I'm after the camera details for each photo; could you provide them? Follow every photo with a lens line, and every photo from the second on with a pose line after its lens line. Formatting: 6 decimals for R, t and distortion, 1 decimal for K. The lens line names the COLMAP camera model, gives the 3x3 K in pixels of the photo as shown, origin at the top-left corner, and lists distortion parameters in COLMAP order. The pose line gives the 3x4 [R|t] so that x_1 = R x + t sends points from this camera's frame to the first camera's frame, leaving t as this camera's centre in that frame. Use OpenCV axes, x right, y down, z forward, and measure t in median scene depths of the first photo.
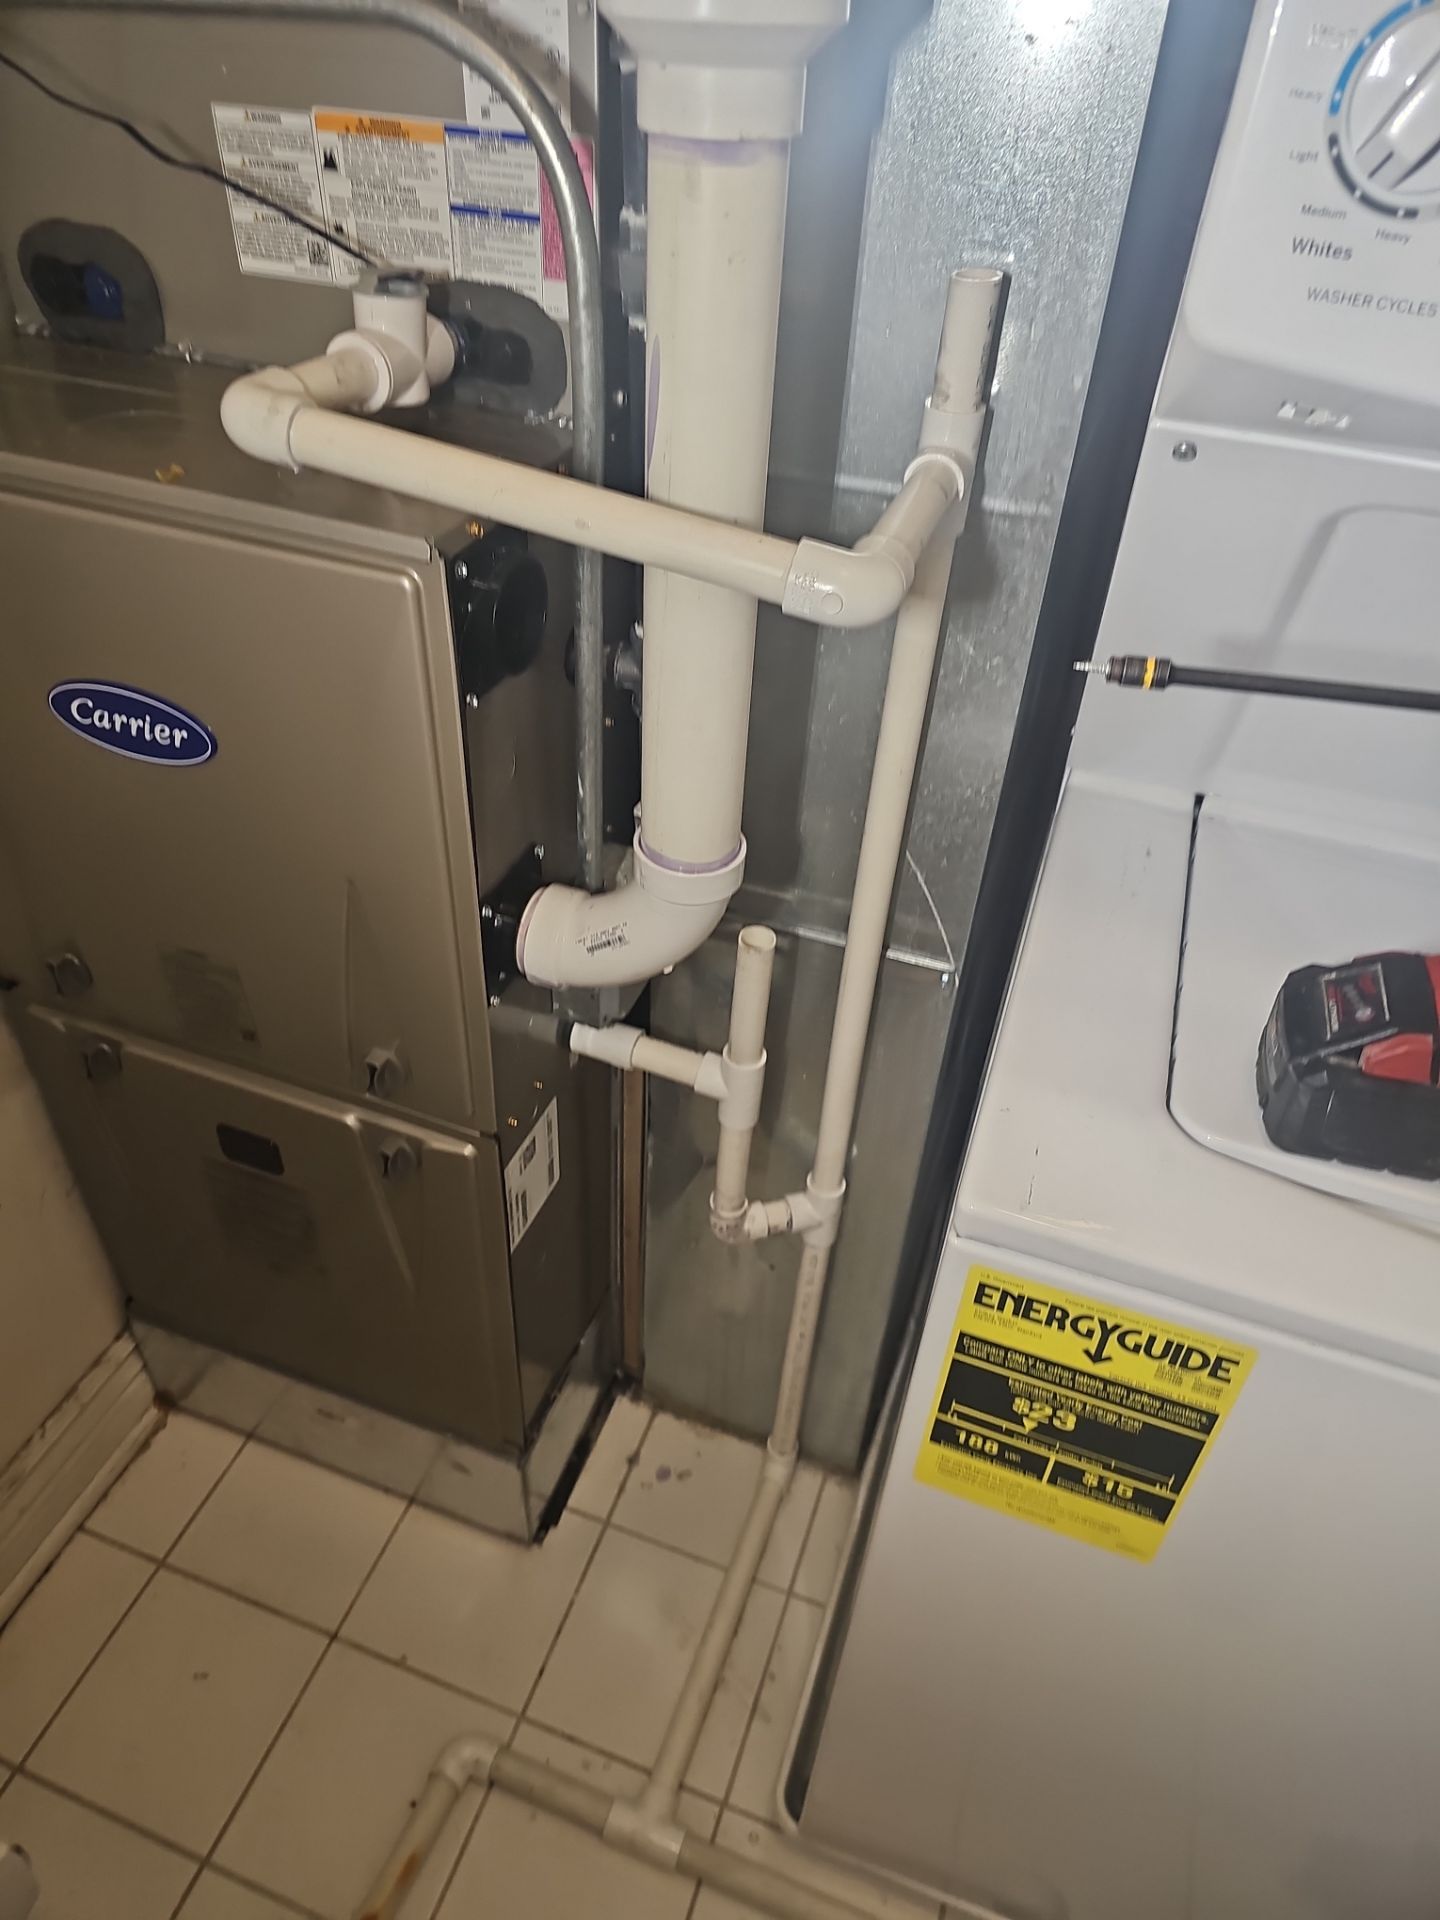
lens RADIAL K [[1257.4, 0, 713.9], [0, 1257.4, 987.7], [0, 0, 1]] dist [0.064383, -0.071640]
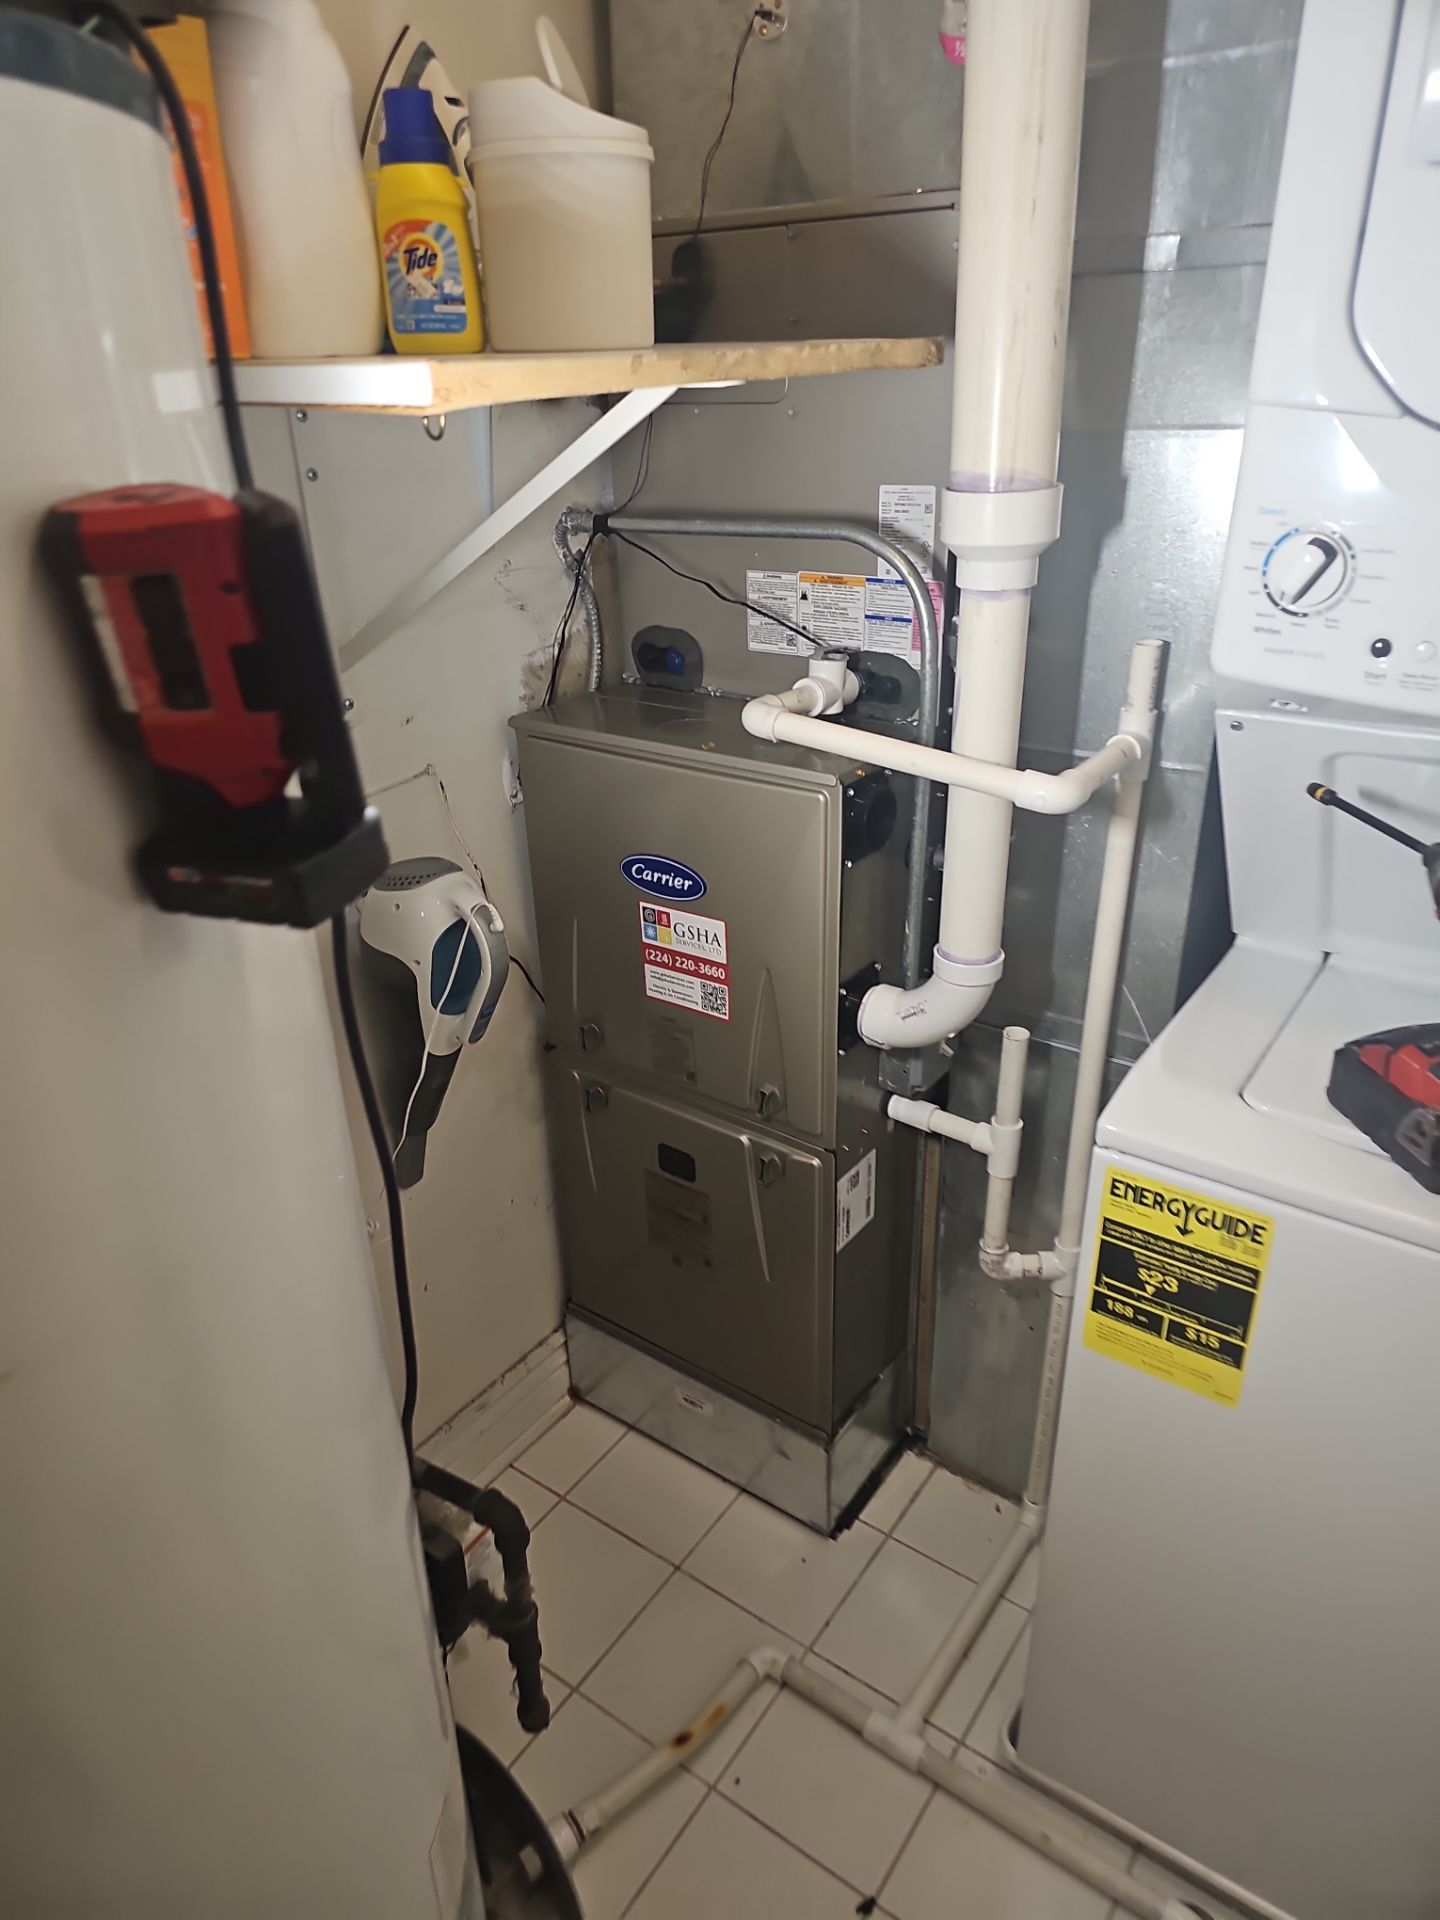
lens RADIAL K [[1257.4, 0, 713.9], [0, 1257.4, 987.7], [0, 0, 1]] dist [0.064383, -0.071640]
pose [[0.958336, 0.056424, -0.280016, 0.127017], [-0.121785, 0.967443, -0.221860, 0.341863], [0.258381, 0.246718, 0.934007, -0.633871]]
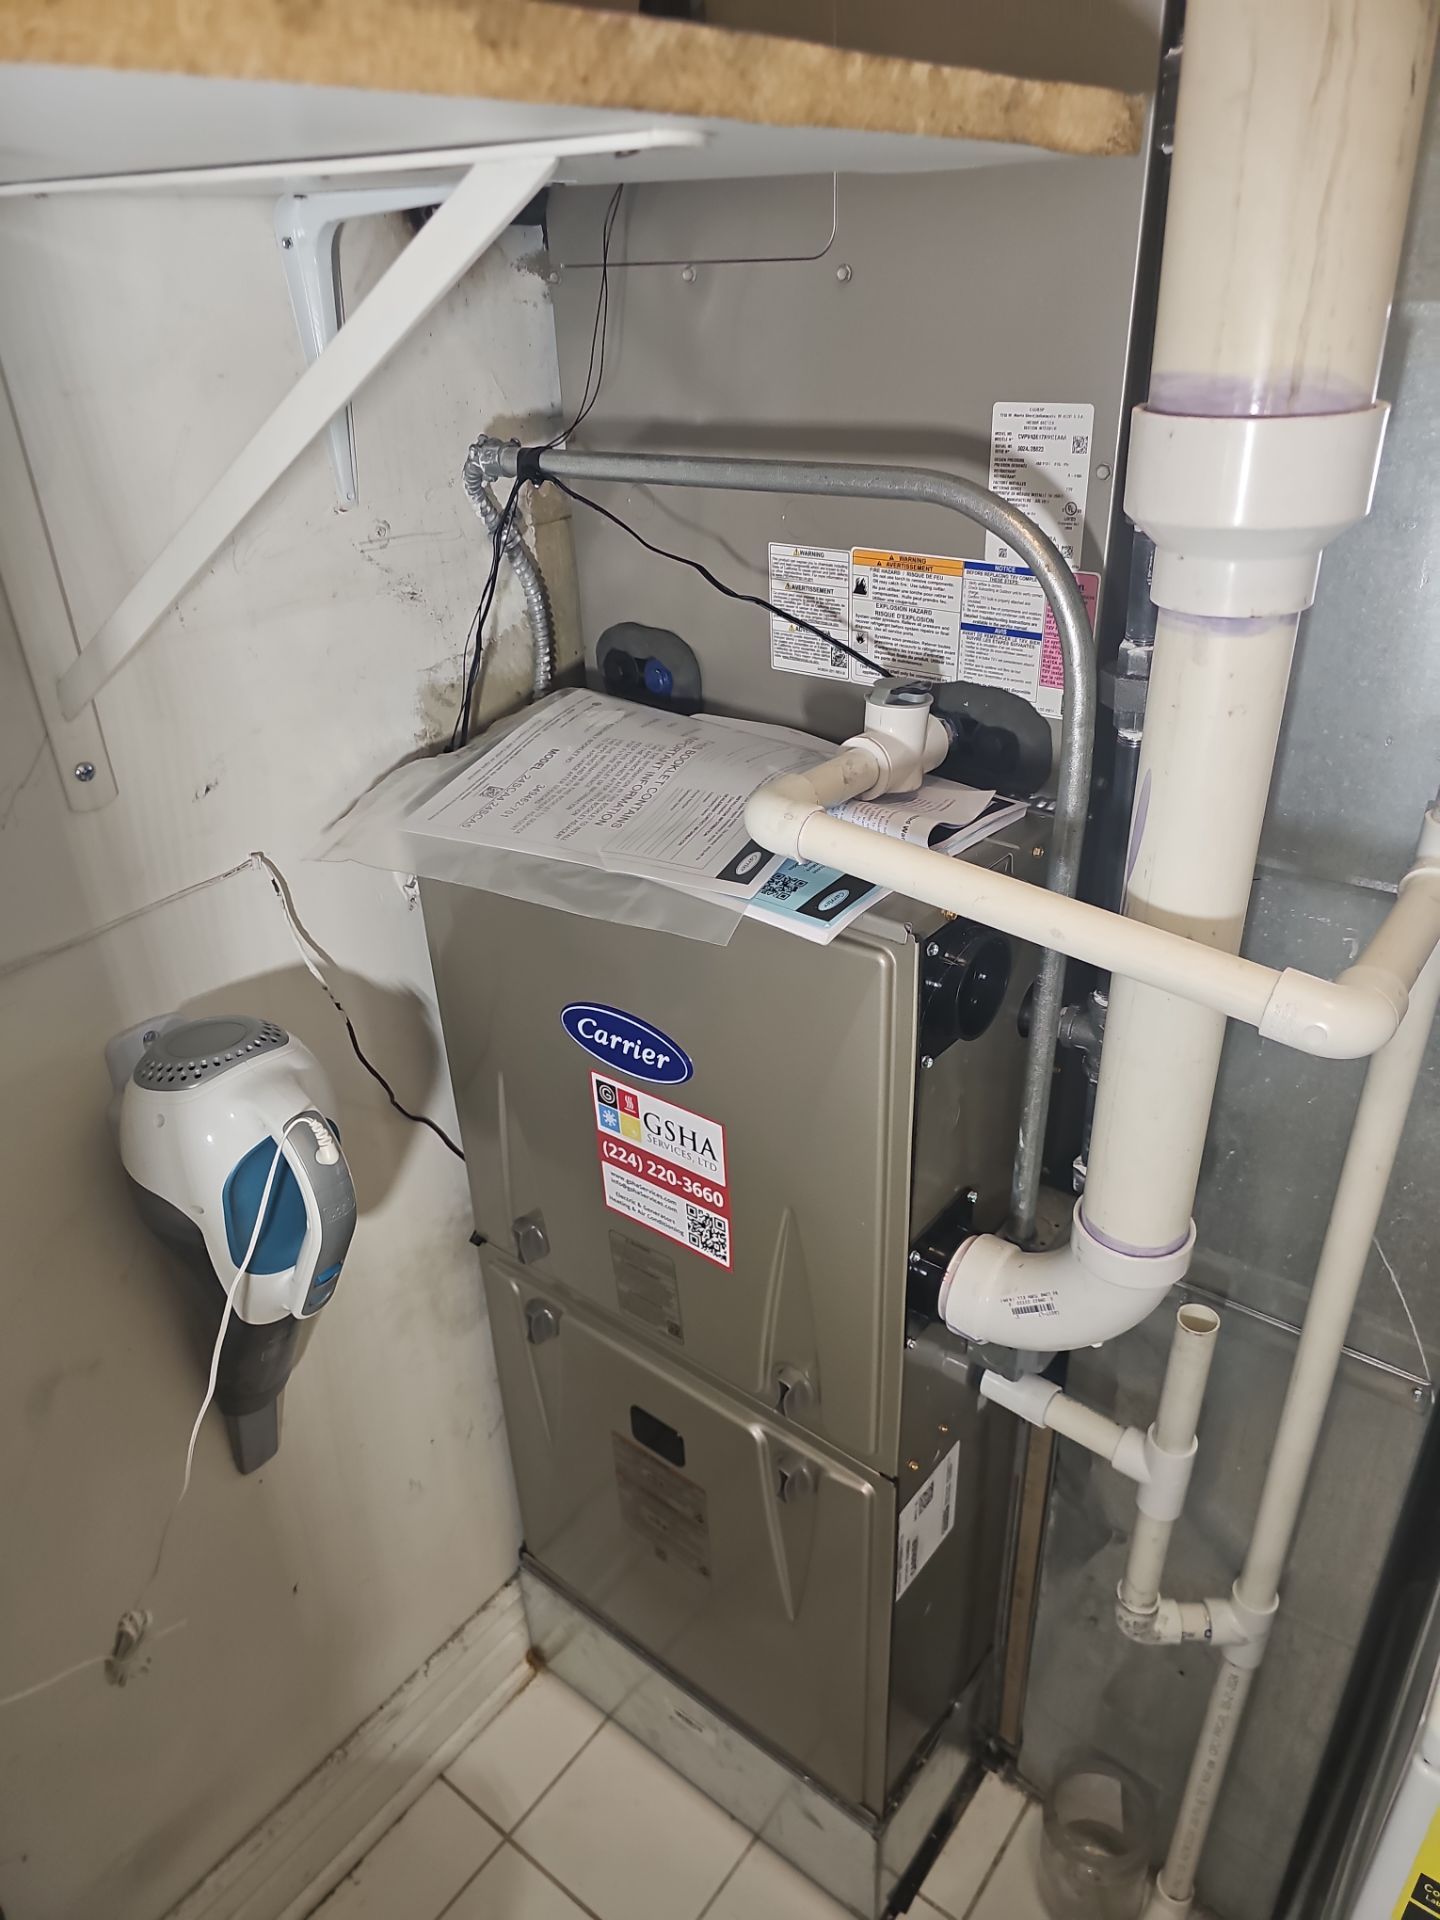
lens RADIAL K [[1263.4, 0, 755.8], [0, 1263.4, 976.5], [0, 0, 1]] dist [0.060245, -0.073432]
pose [[0.952620, 0.081977, -0.292907, -0.024880], [-0.138366, 0.974381, -0.177303, -0.084987], [0.270868, 0.209430, 0.939558, -0.032817]]
